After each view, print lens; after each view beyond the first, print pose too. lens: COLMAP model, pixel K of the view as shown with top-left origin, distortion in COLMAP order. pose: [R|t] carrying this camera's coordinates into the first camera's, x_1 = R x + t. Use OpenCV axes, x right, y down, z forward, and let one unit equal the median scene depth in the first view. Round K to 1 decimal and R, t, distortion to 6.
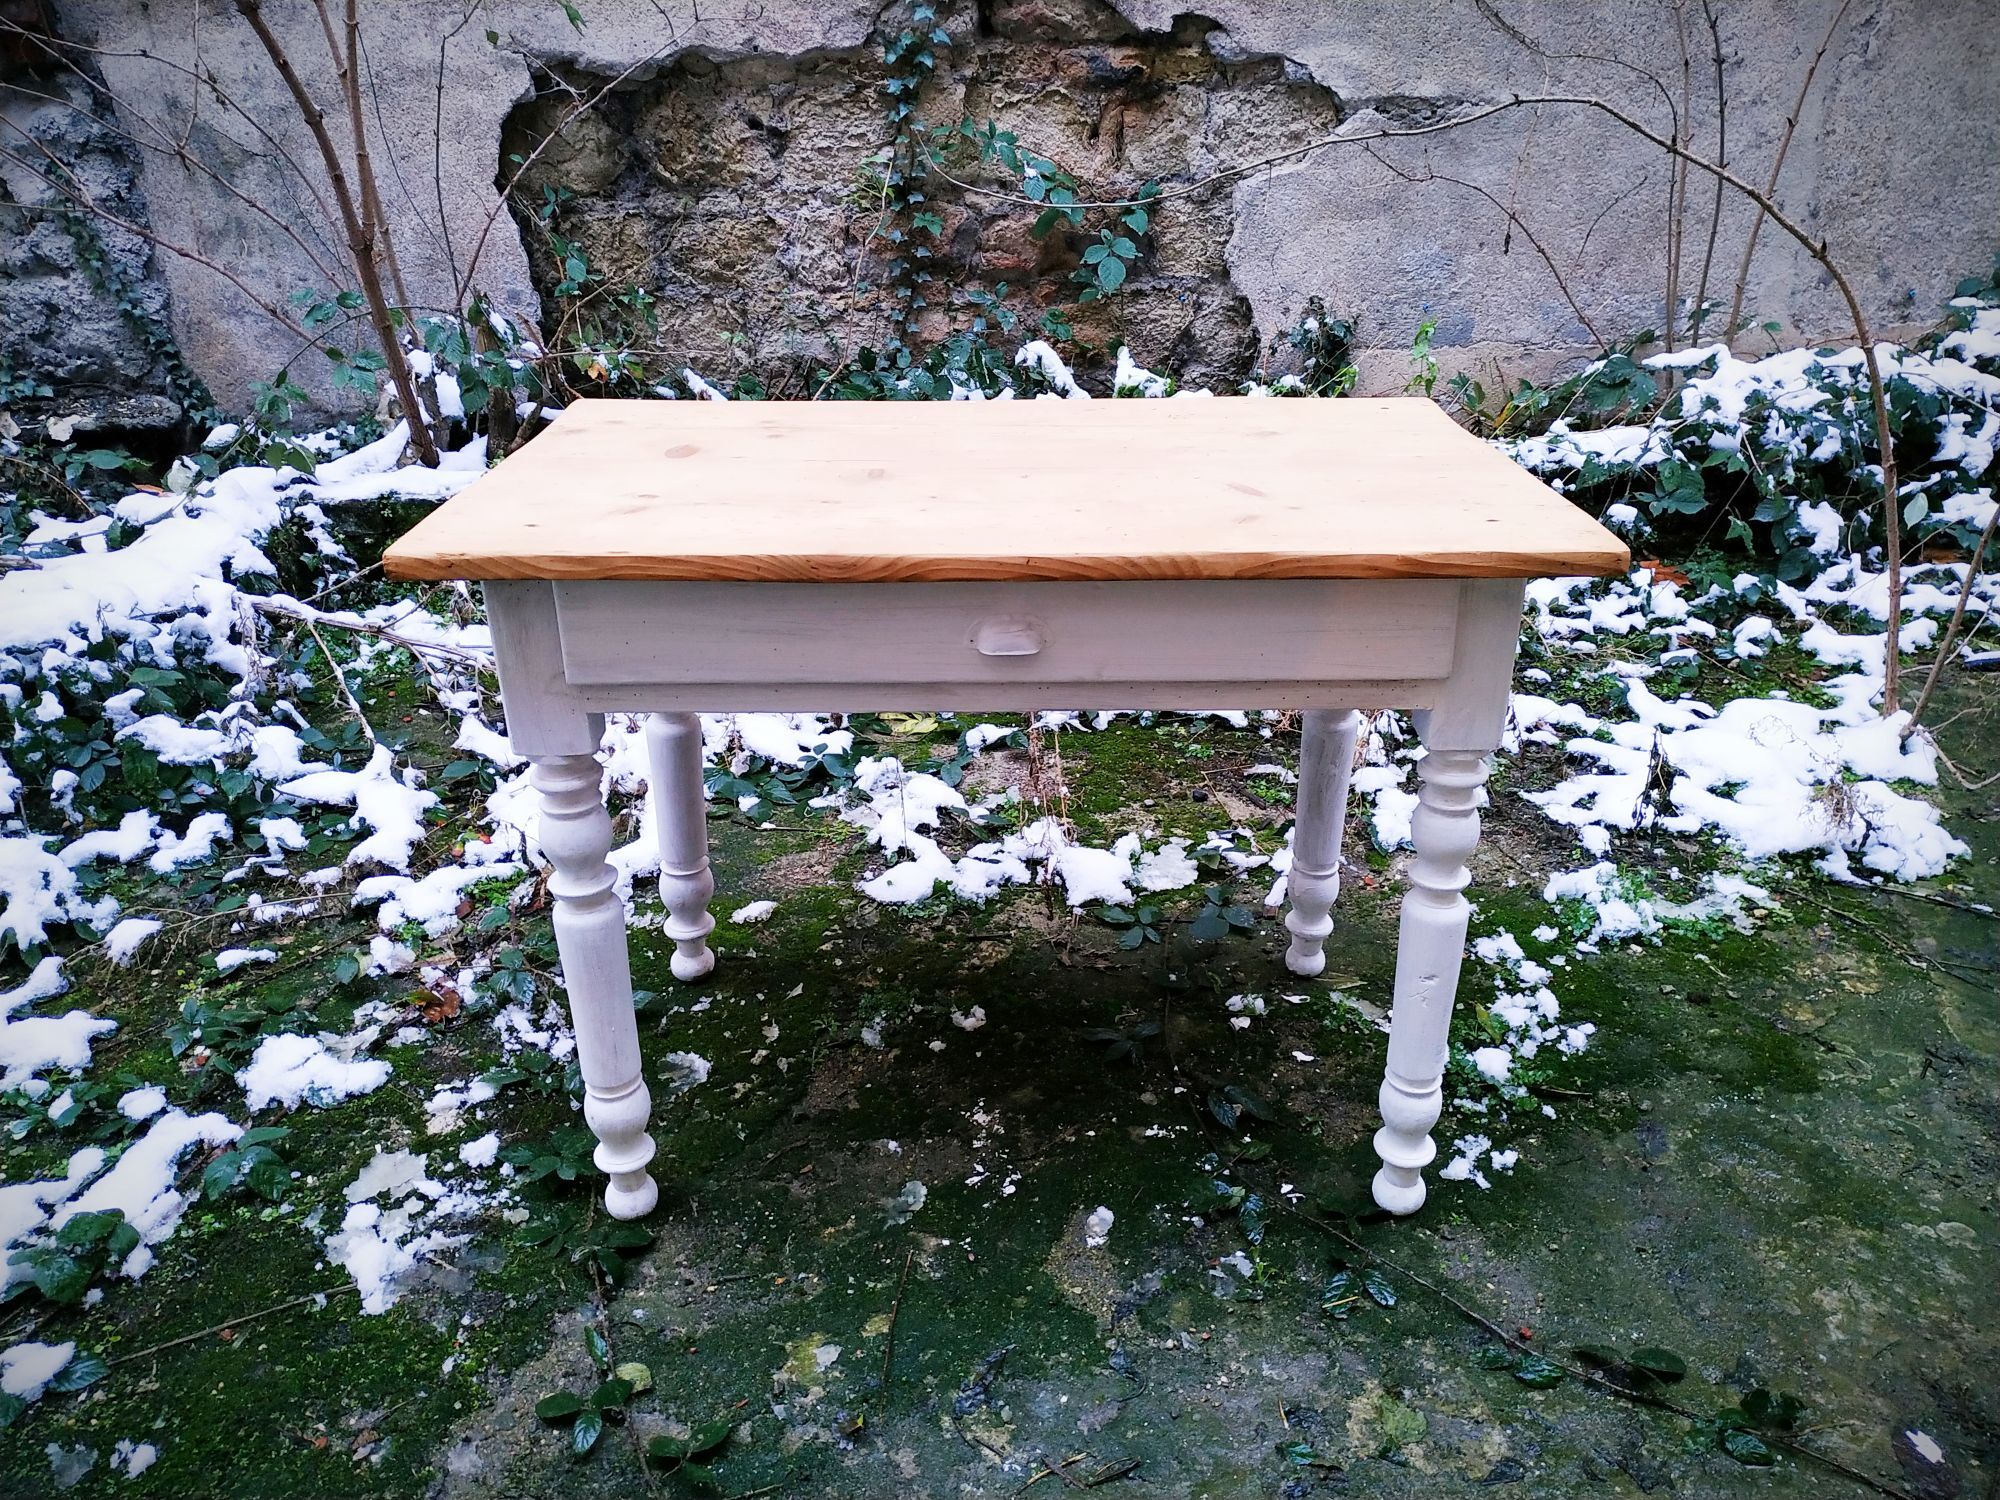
lens RADIAL K [[1463.5, 0, 1000.0], [0, 1463.5, 750.0], [0, 0, 1]] dist [0.016324, -0.030303]
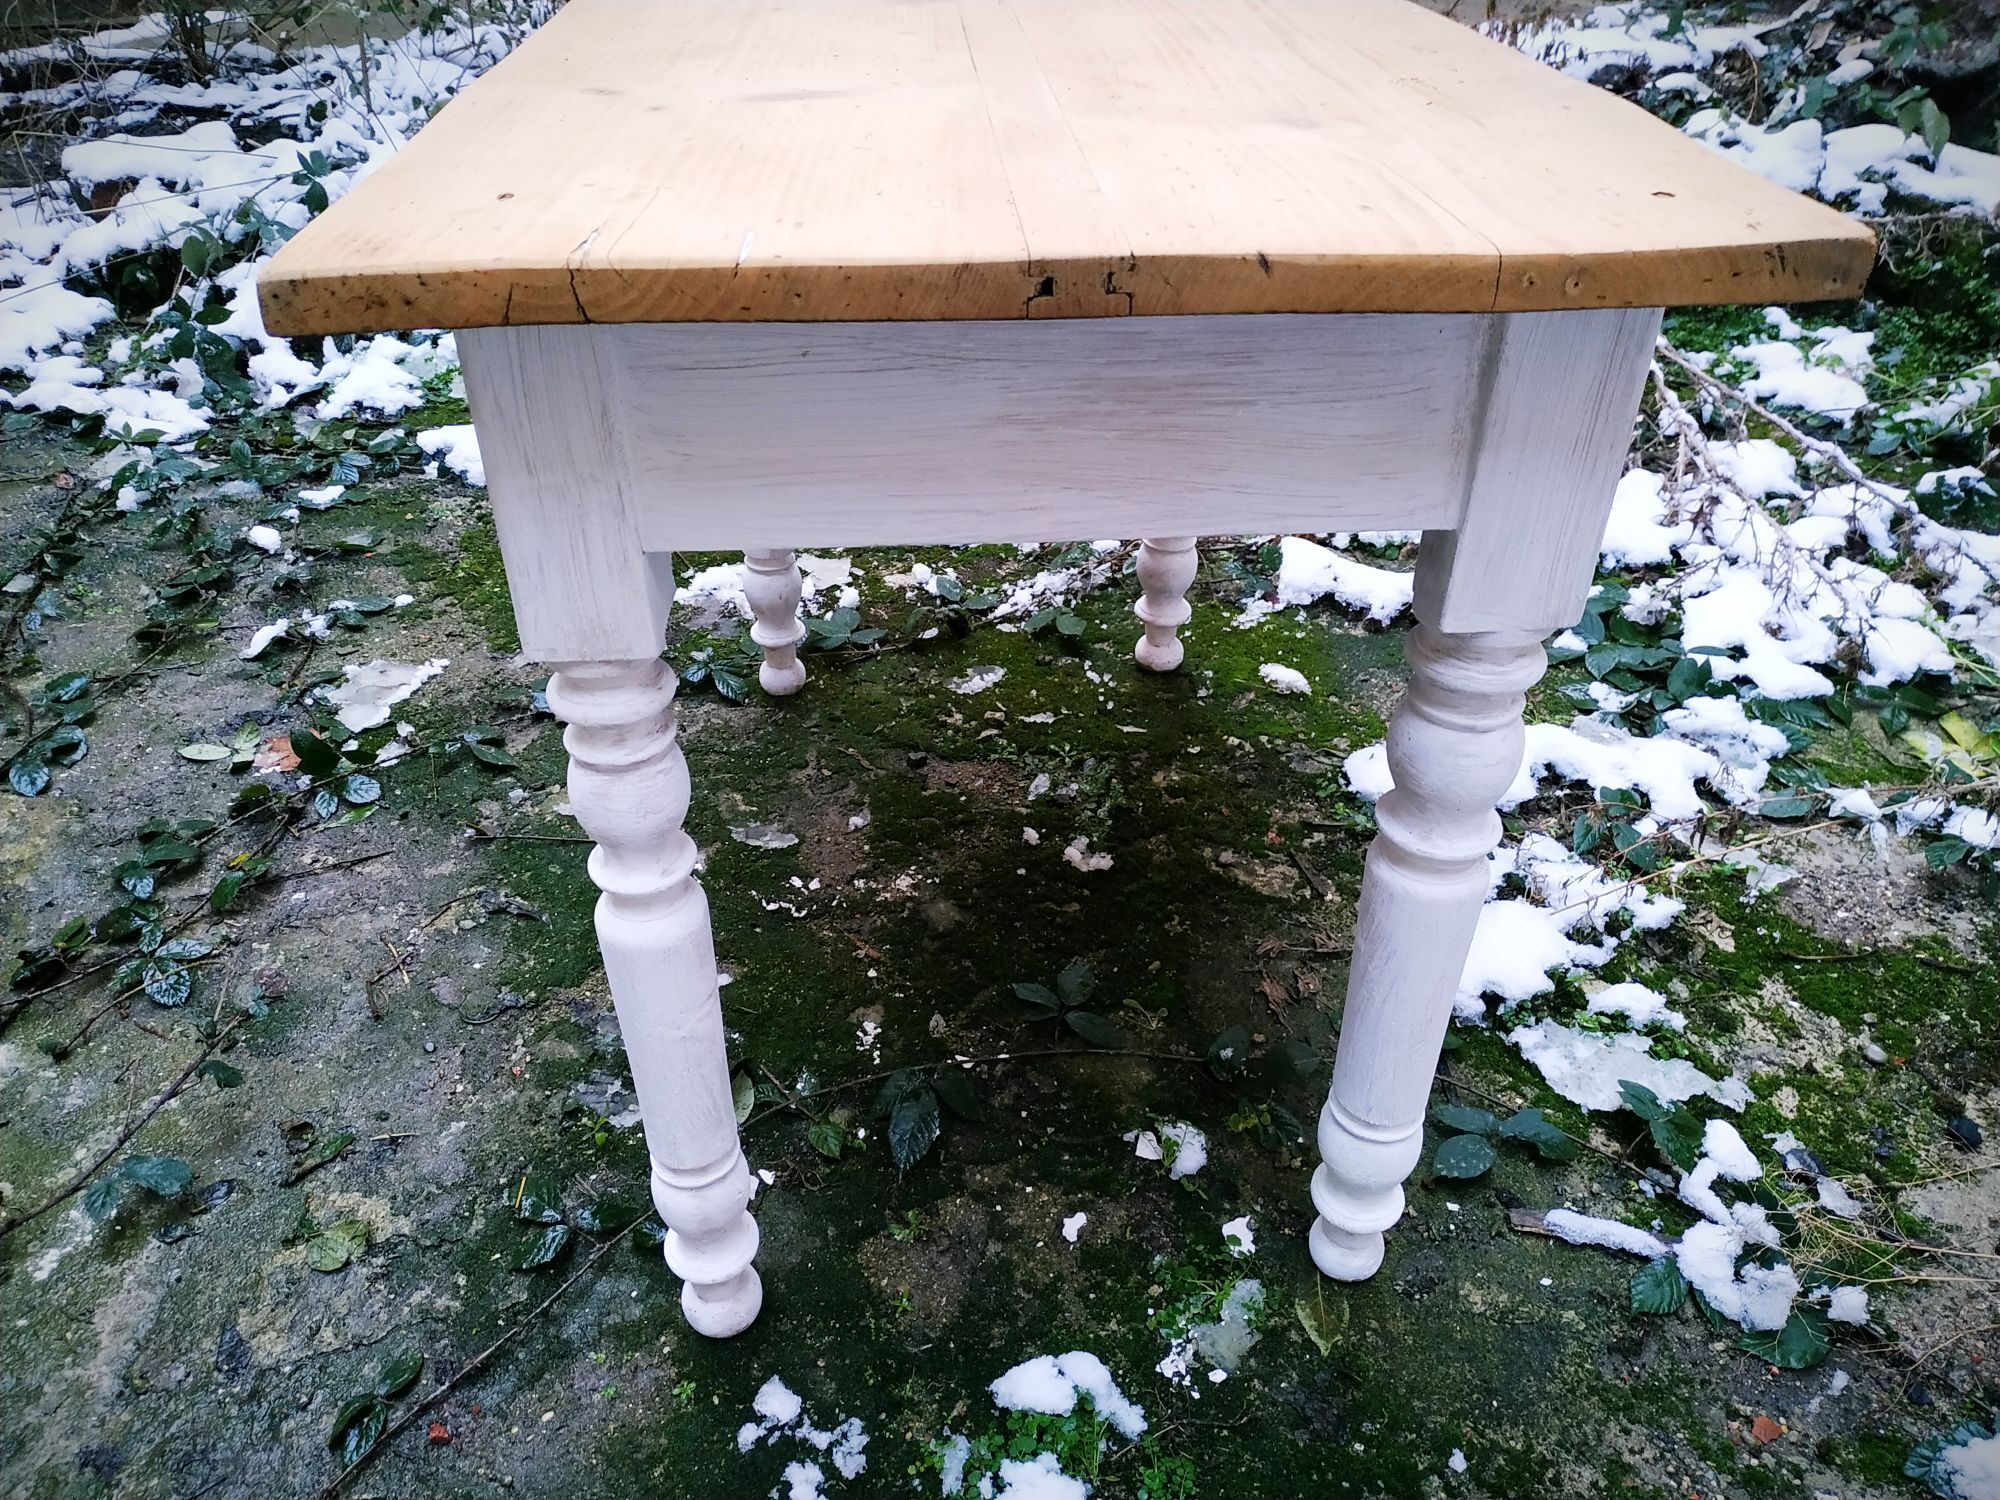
lens RADIAL K [[1459.4, 0, 991.3], [0, 1459.4, 744.4], [0, 0, 1]] dist [0.063132, -0.113837]
pose [[0.057531, 0.568633, -0.820577, 0.348637], [-0.415004, 0.761179, 0.498375, -0.135123], [0.907999, 0.311871, 0.279776, 0.437970]]
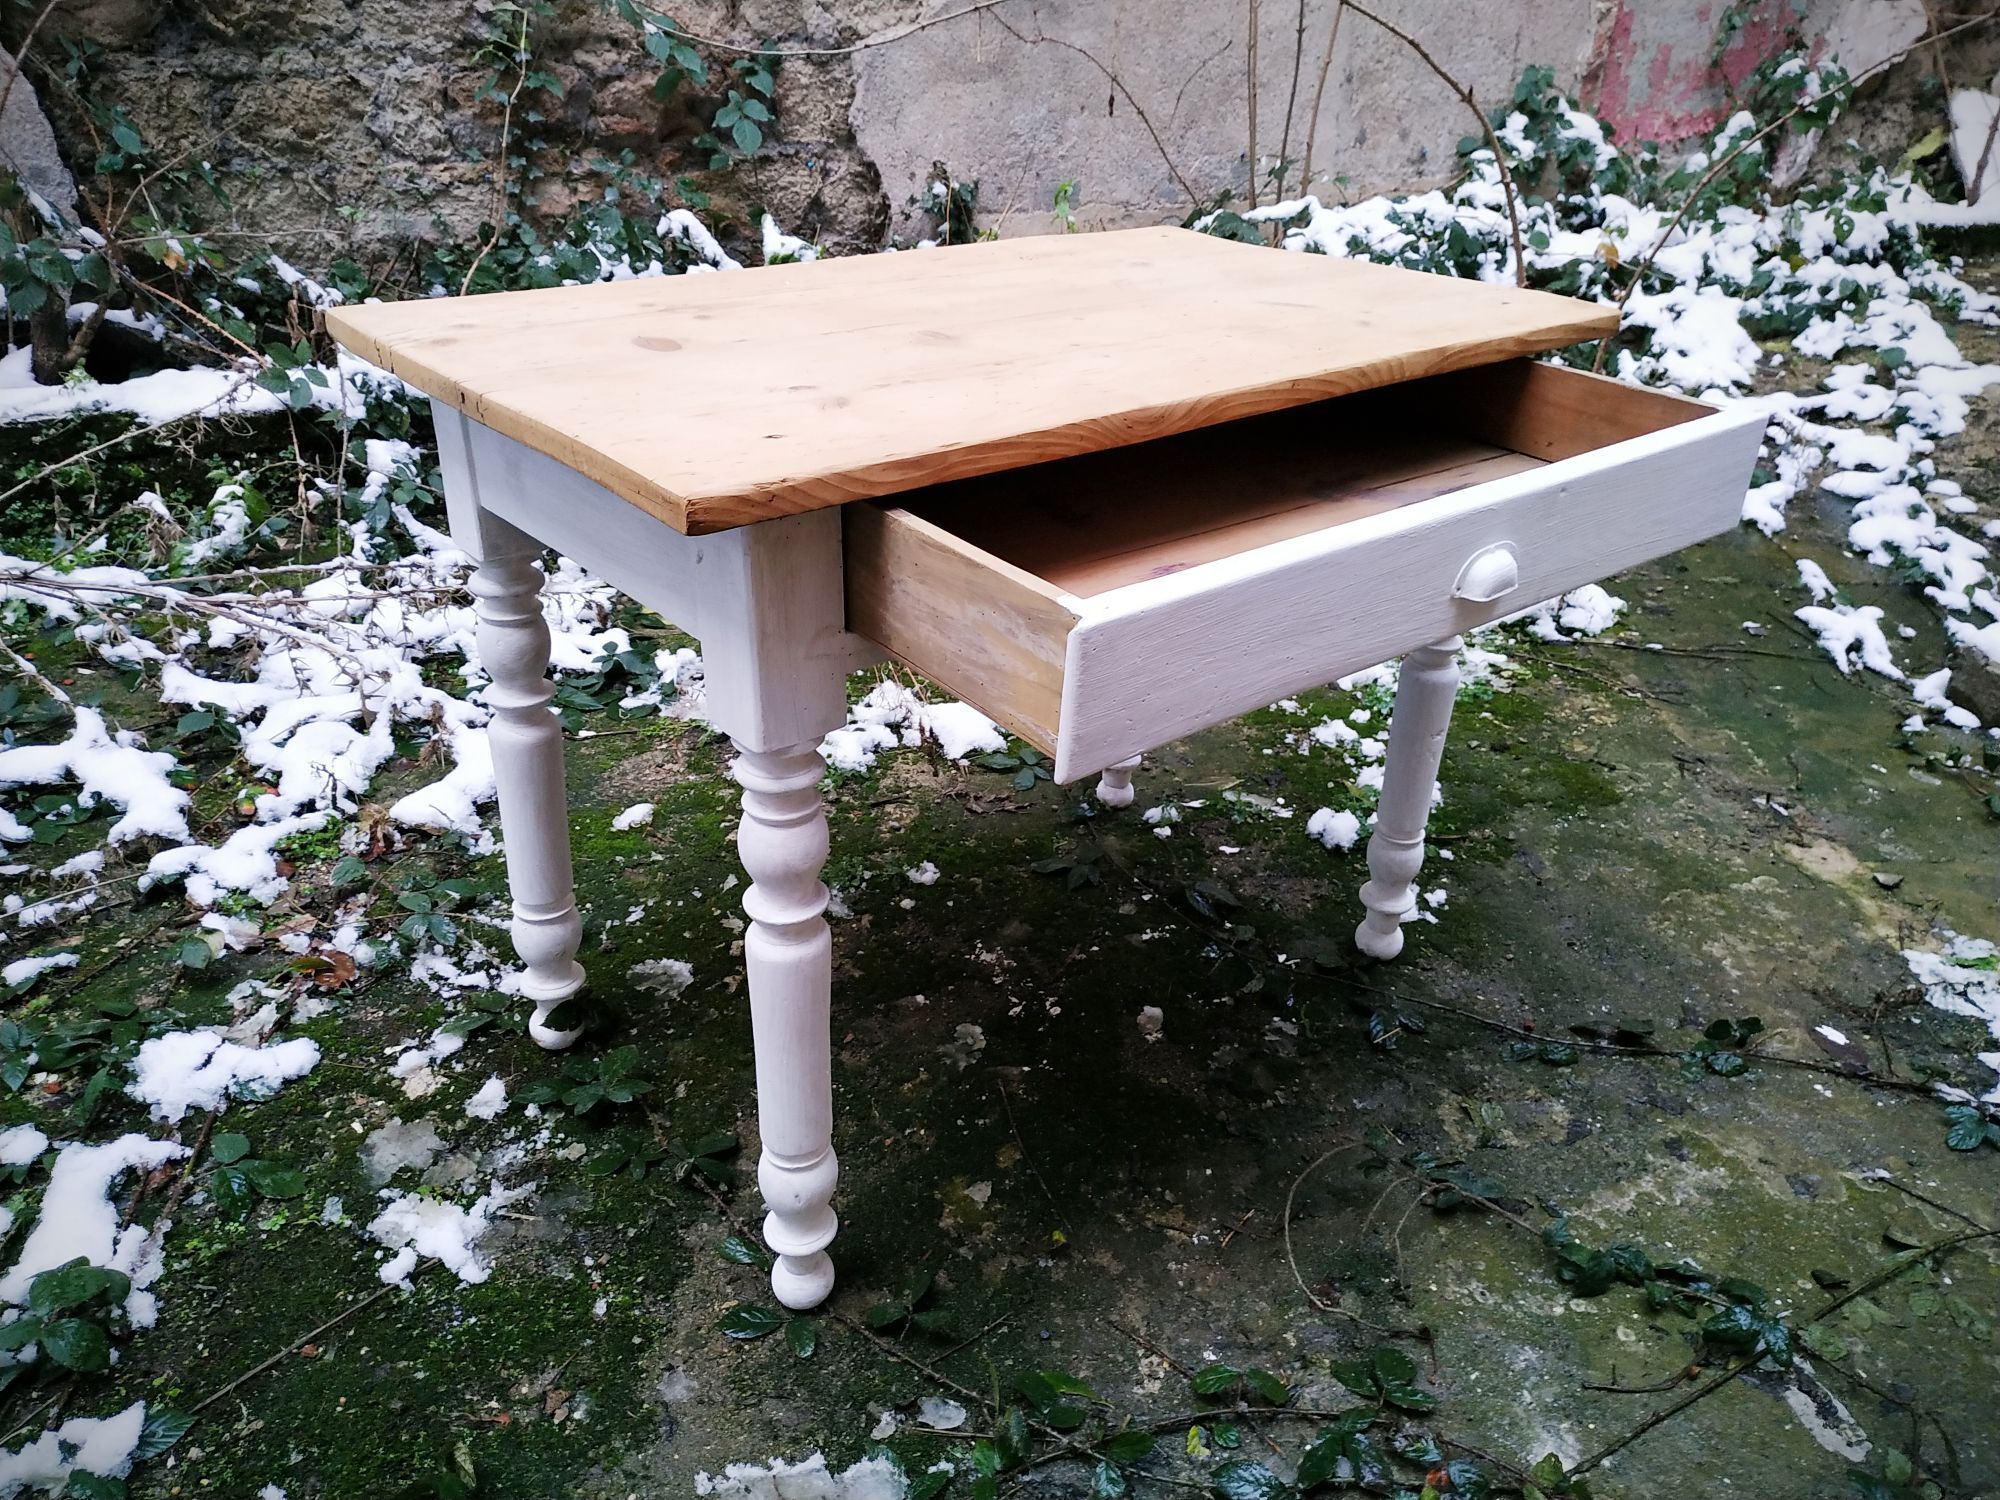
lens RADIAL K [[1474.5, 0, 997.0], [0, 1474.5, 748.4], [0, 0, 1]] dist [-0.000367, -0.012911]
pose [[0.928374, -0.149643, 0.340188, -0.183046], [0.129516, 0.988242, 0.081262, 0.015053], [-0.348349, -0.031382, 0.936840, 0.029499]]
